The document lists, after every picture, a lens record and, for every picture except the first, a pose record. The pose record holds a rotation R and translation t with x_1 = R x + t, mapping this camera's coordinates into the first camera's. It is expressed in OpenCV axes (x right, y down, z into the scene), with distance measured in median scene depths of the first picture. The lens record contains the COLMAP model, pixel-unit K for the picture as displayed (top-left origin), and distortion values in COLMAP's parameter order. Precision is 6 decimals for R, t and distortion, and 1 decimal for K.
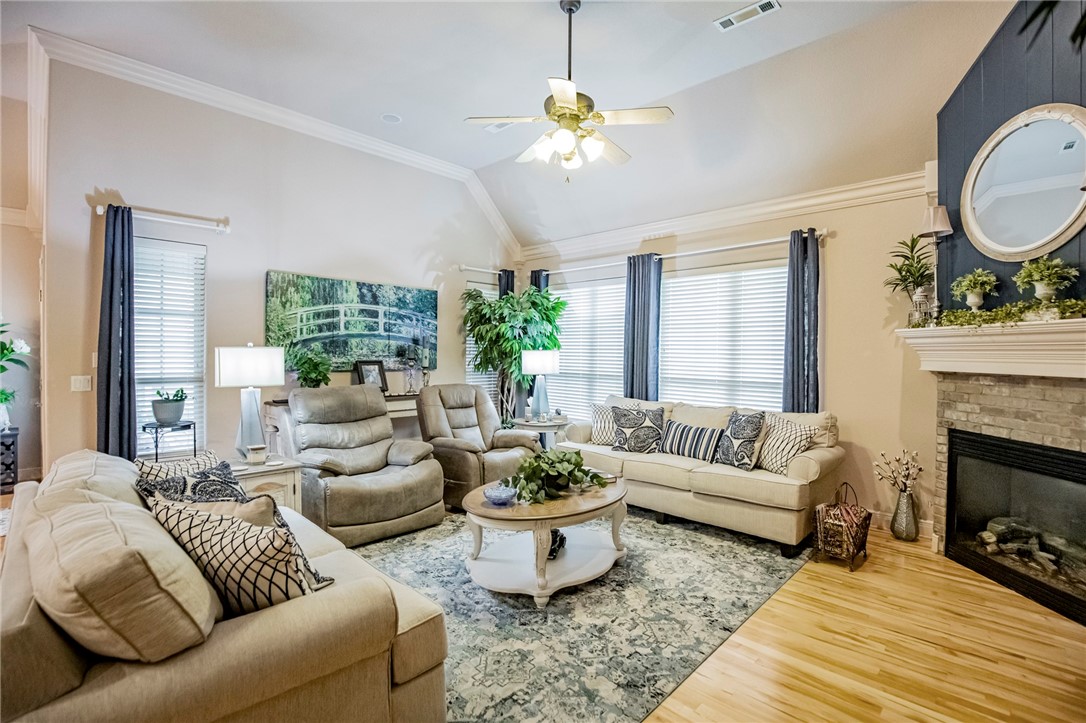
lens RADIAL K [[505.4, 0, 545.3], [0, 505.4, 356.4], [0, 0, 1]] dist [-0.027015, 0.001475]
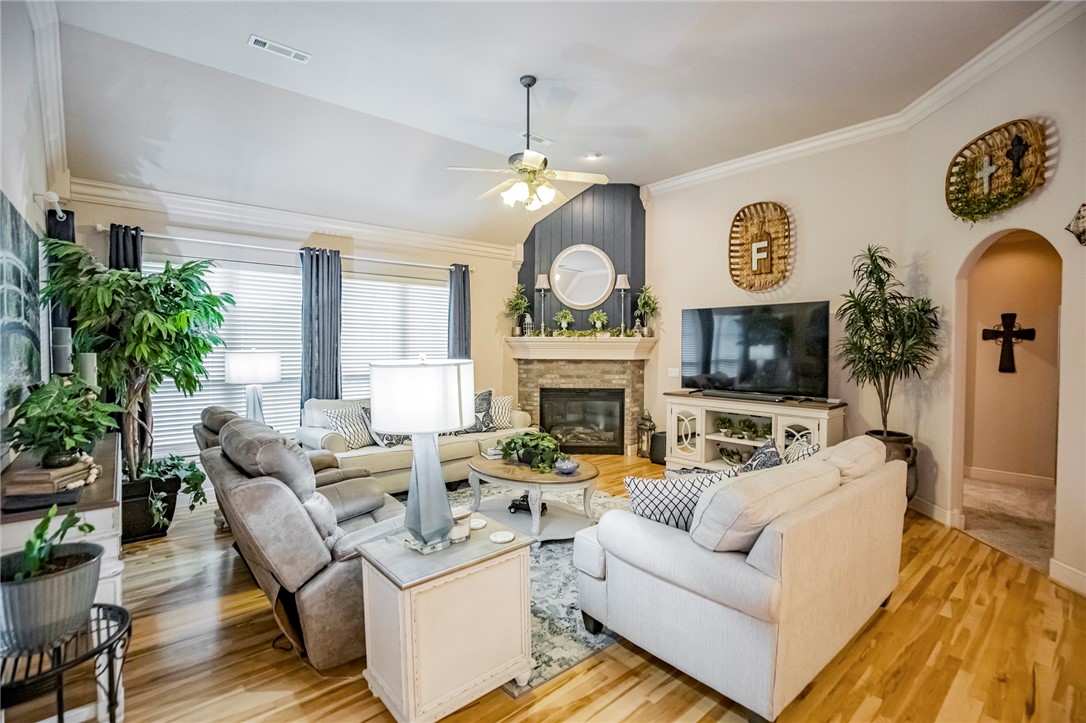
lens RADIAL K [[505.4, 0, 549.4], [0, 505.4, 357.8], [0, 0, 1]] dist [-0.027015, 0.001475]
pose [[0.091308, -0.037180, 0.995128, -1.043053], [0.003222, 0.999309, 0.037041, -0.042327], [-0.995817, -0.000176, 0.091365, 0.702175]]
